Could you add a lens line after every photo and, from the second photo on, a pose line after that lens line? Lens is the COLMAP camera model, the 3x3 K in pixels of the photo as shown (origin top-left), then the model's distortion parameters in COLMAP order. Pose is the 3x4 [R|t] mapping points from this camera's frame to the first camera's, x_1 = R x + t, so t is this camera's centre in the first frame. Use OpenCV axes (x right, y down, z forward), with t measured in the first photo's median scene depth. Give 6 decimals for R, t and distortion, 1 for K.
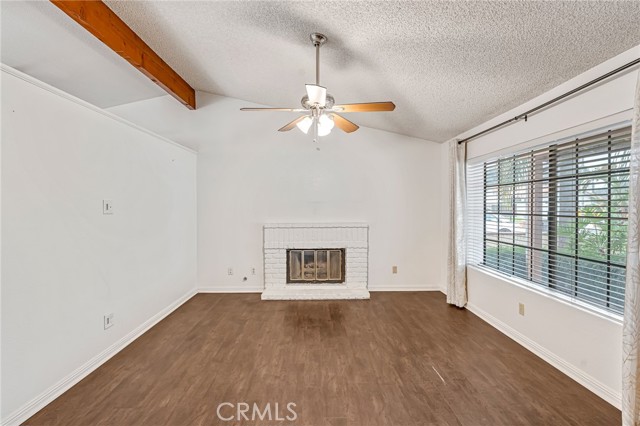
lens RADIAL K [[303.8, 0, 320.0], [0, 303.8, 213.0], [0, 0, 1]] dist [-0.003619, -0.000438]
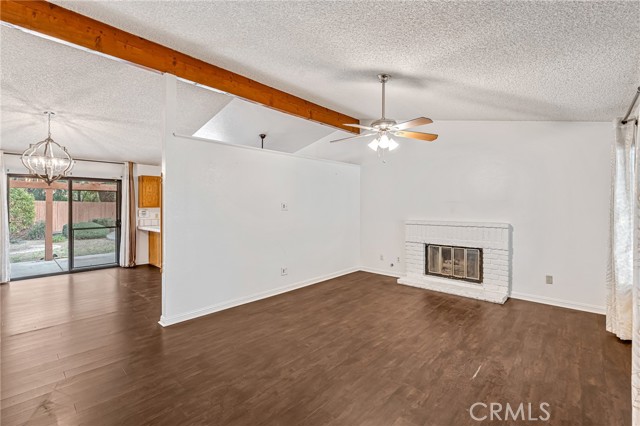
lens RADIAL K [[285.2, 0, 321.4], [0, 285.2, 204.7], [0, 0, 1]] dist [-0.002662, -0.000604]
pose [[0.722902, -0.001754, -0.690948, 0.384881], [-0.014417, 0.999741, -0.017621, -0.001047], [0.690800, 0.022700, 0.722690, -0.033709]]
